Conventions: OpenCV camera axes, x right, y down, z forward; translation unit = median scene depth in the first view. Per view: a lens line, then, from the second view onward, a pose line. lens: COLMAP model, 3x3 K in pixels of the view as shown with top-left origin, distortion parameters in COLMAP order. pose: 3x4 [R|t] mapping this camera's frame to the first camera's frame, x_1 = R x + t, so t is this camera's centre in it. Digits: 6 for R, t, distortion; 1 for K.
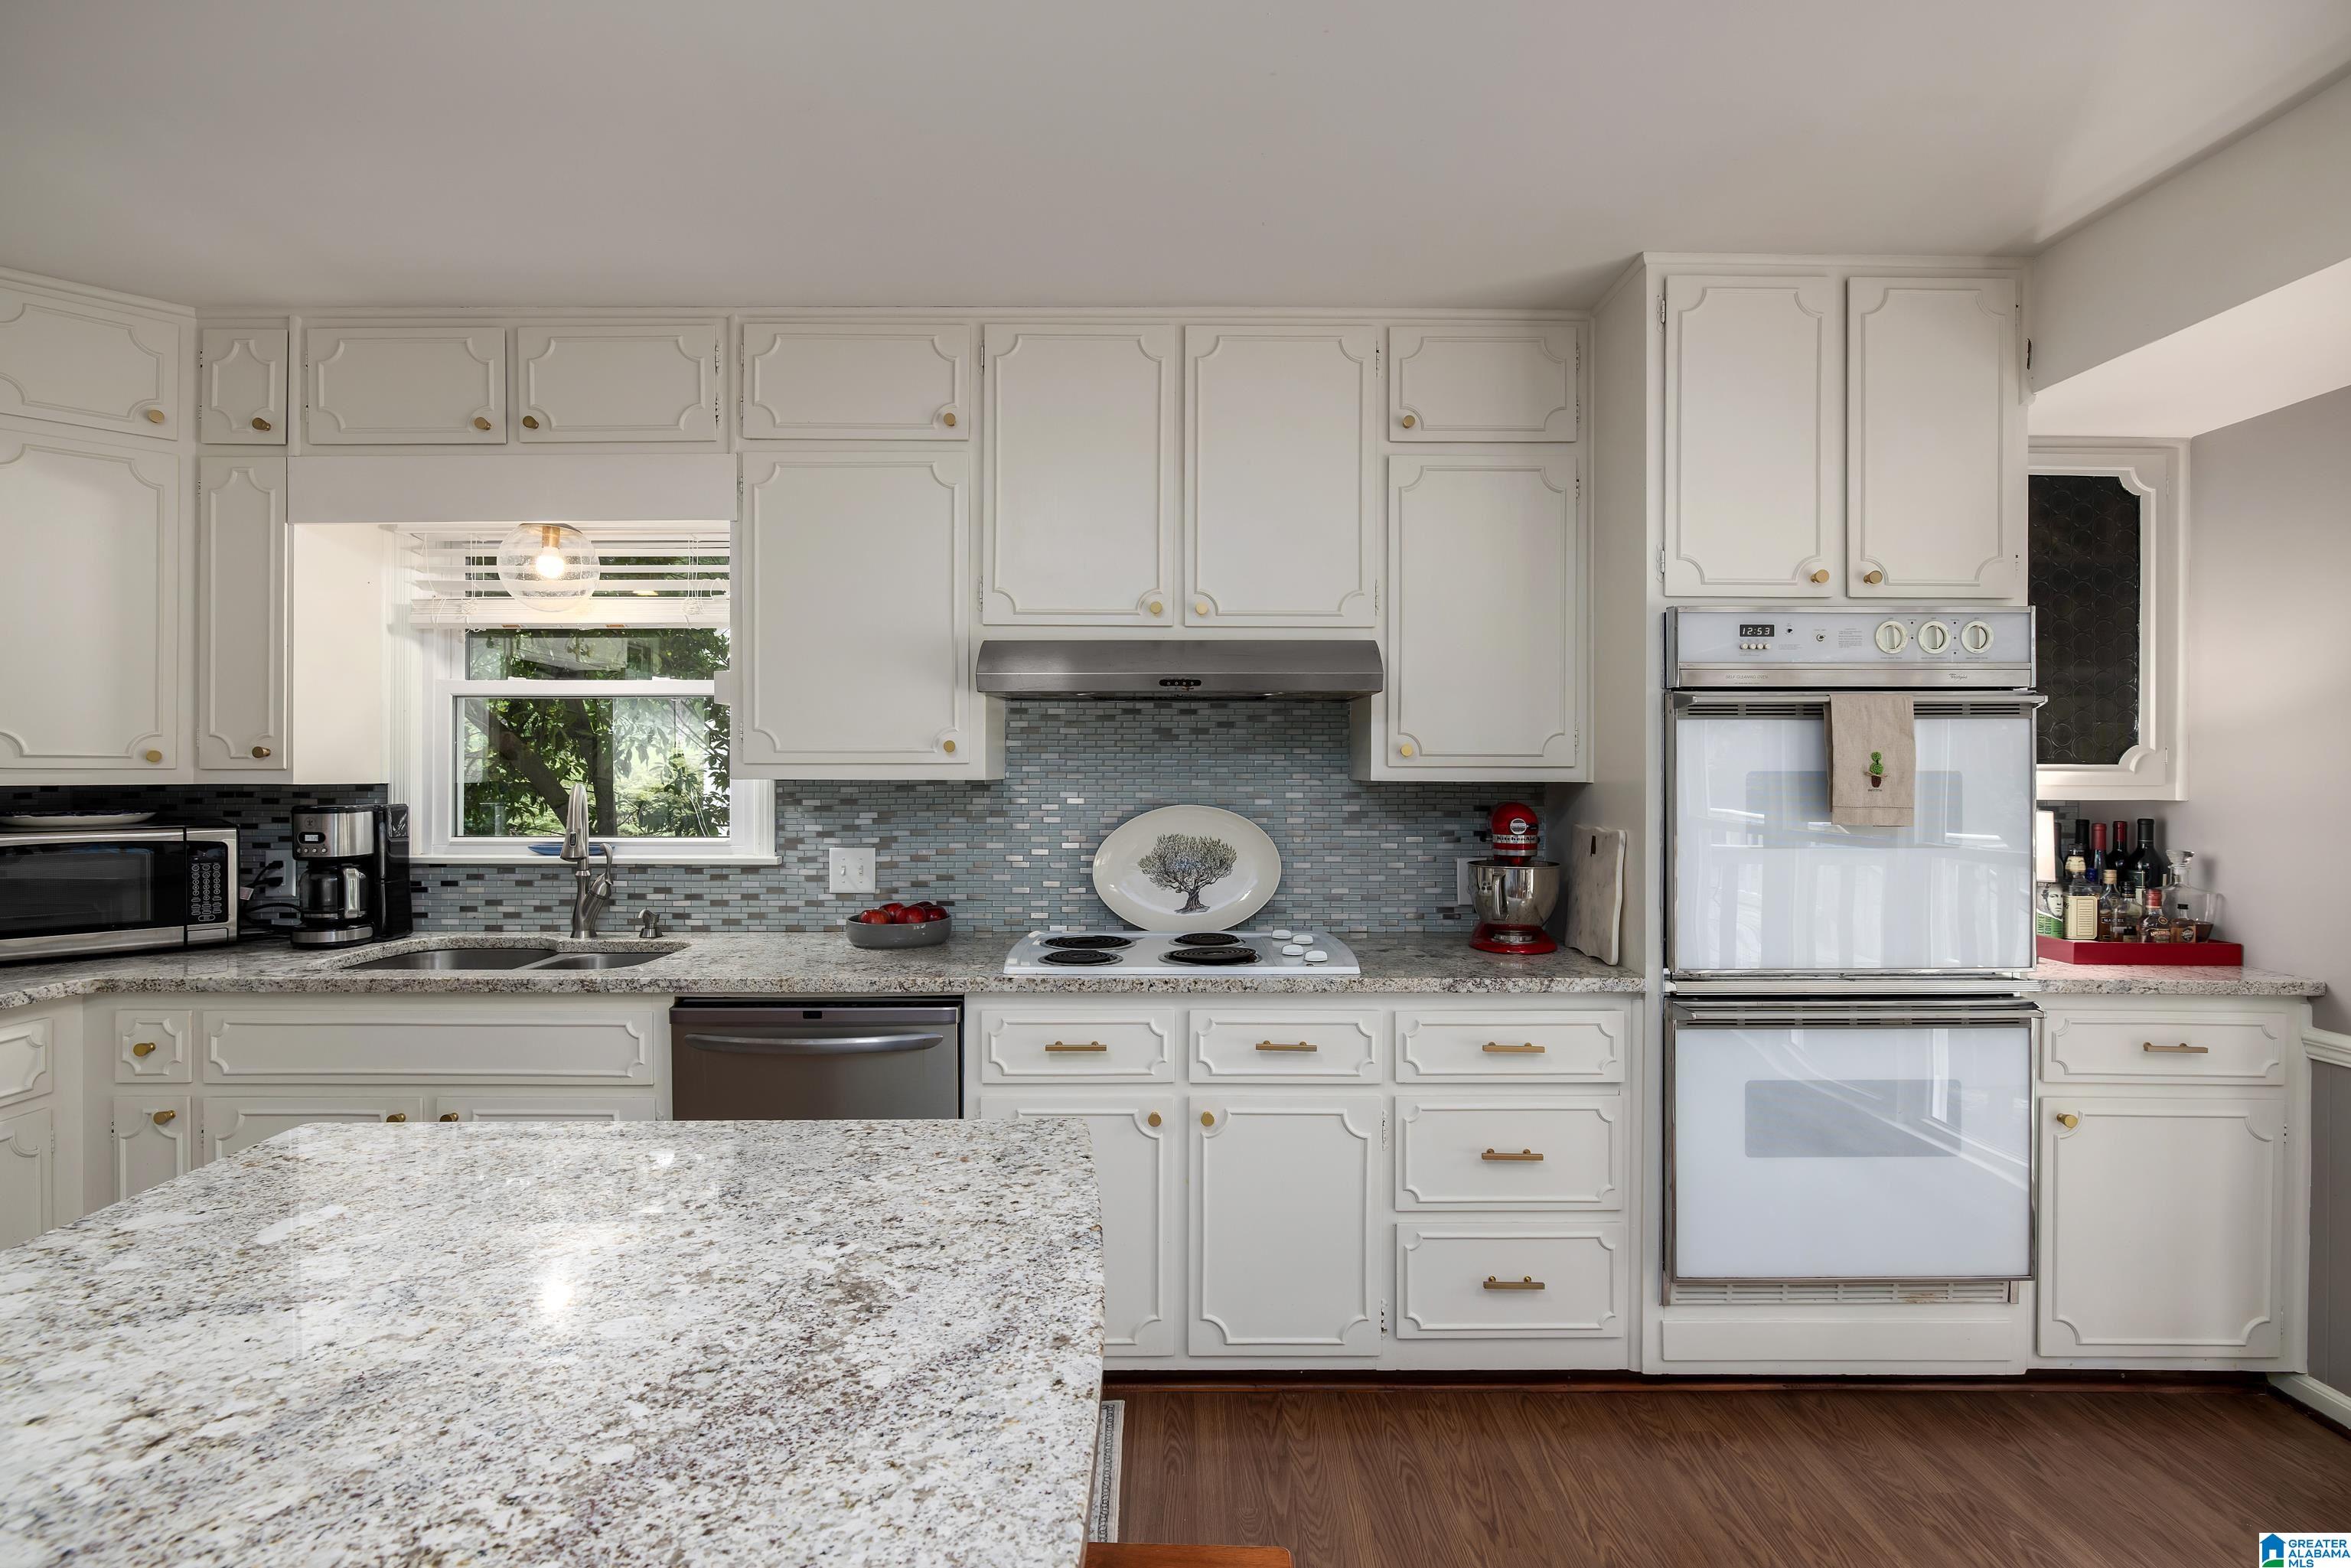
lens RADIAL K [[1141.0, 0, 1175.6], [0, 1141.0, 785.5], [0, 0, 1]] dist [-0.005618, 0.000916]
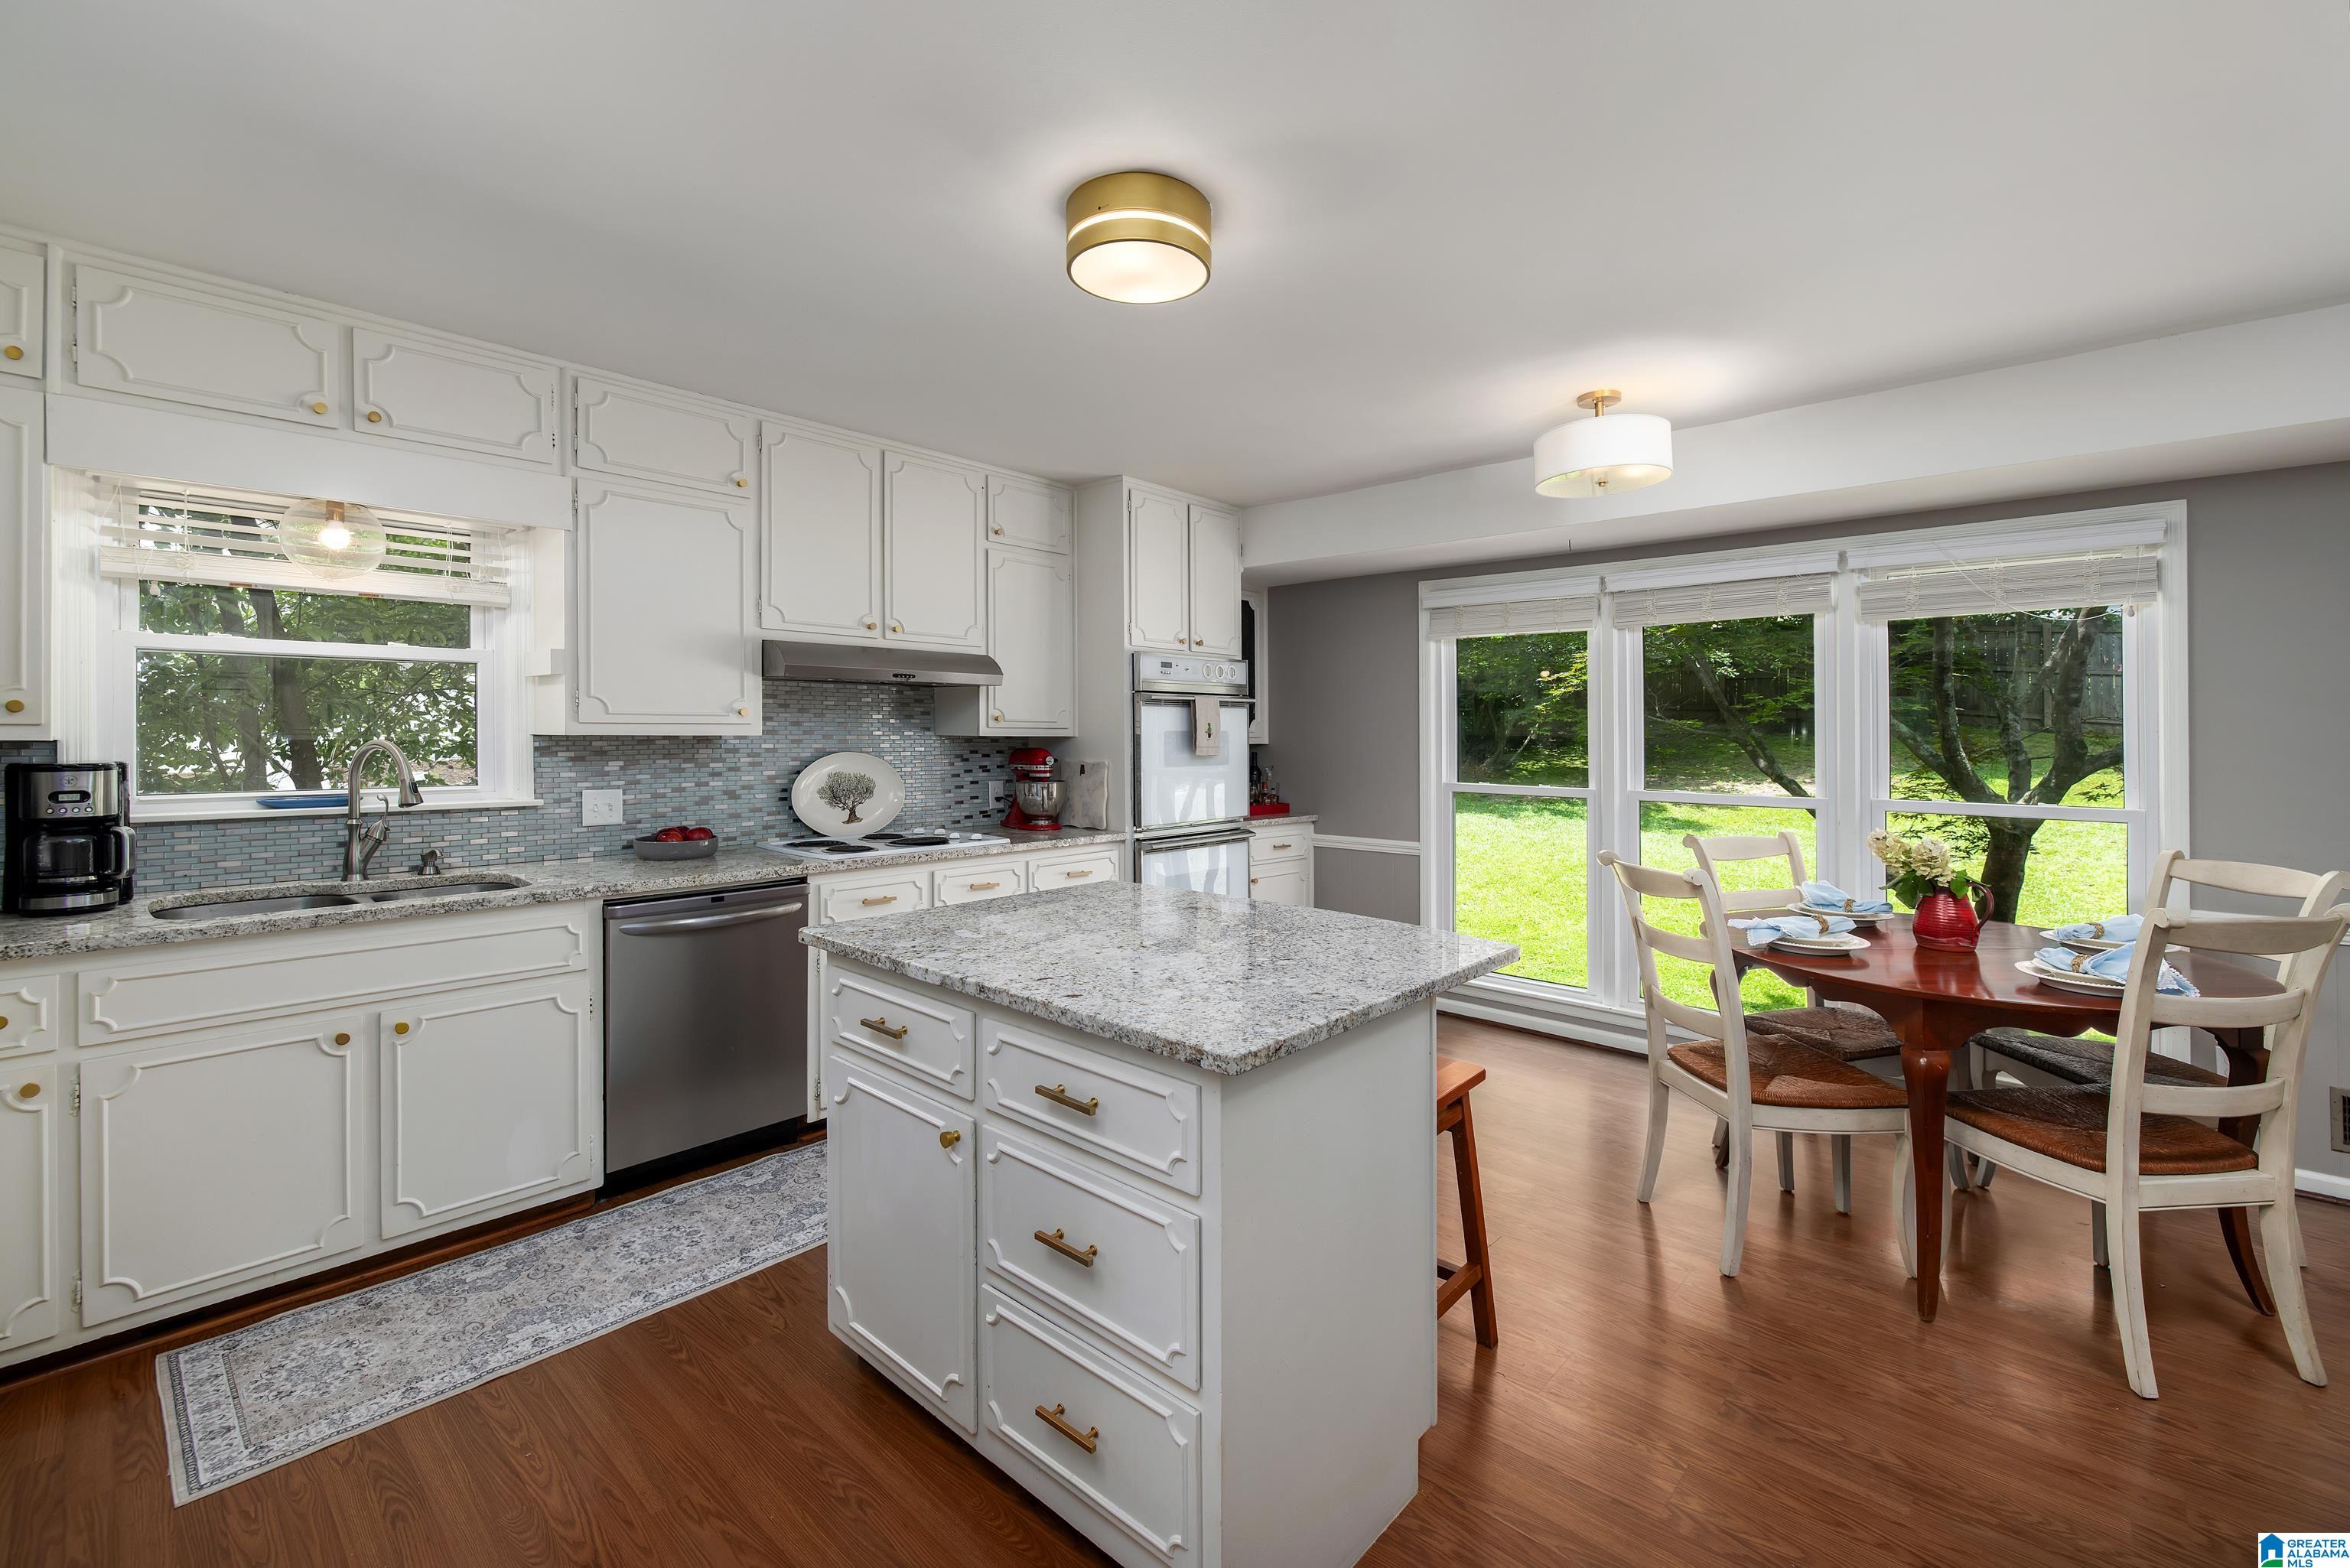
lens RADIAL K [[1006.2, 0, 1166.6], [0, 1006.2, 727.5], [0, 0, 1]] dist [-0.000117, -0.000913]
pose [[0.679136, 0.004993, 0.733995, -0.758452], [0.005911, 0.999907, -0.012271, 0.003646], [-0.733988, 0.012672, 0.679044, -0.241644]]
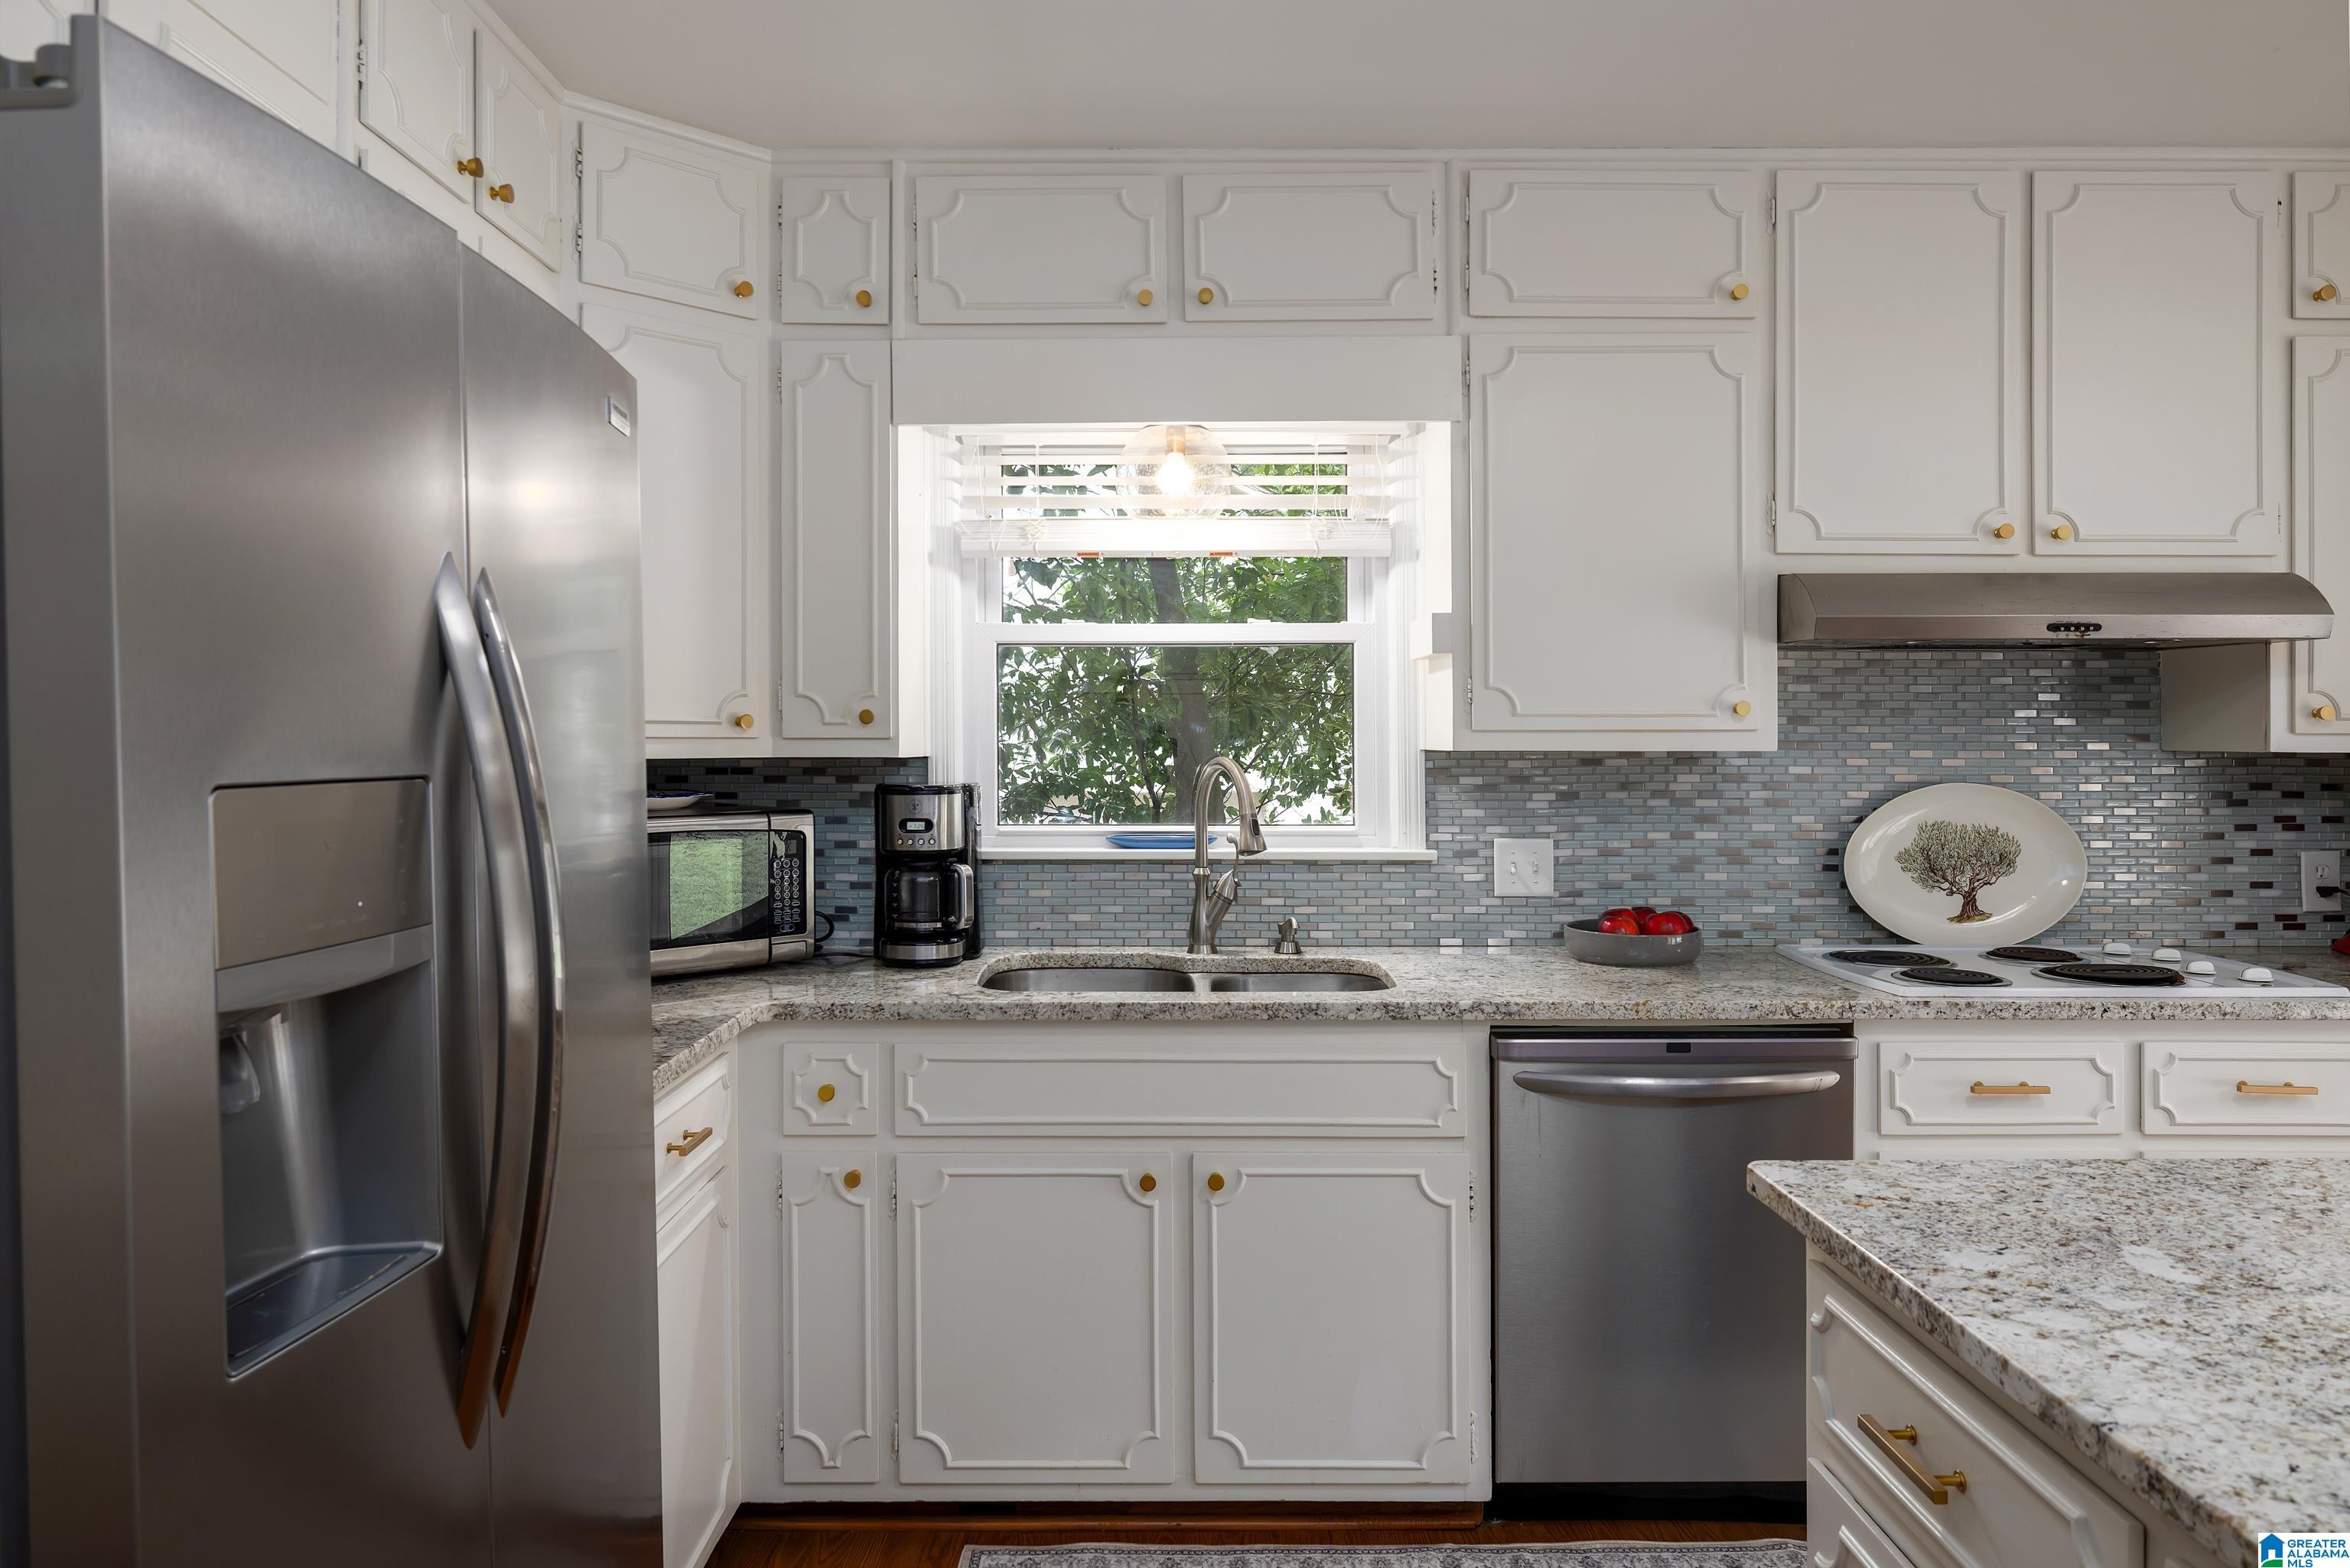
lens RADIAL K [[1553.9, 0, 1157.7], [0, 1553.9, 757.3], [0, 0, 1]] dist [-0.000218, 0.002985]
pose [[0.999994, -0.000775, -0.003344, -0.593280], [0.000766, 0.999996, -0.002541, 0.001675], [0.003346, 0.002538, 0.999991, -0.070568]]
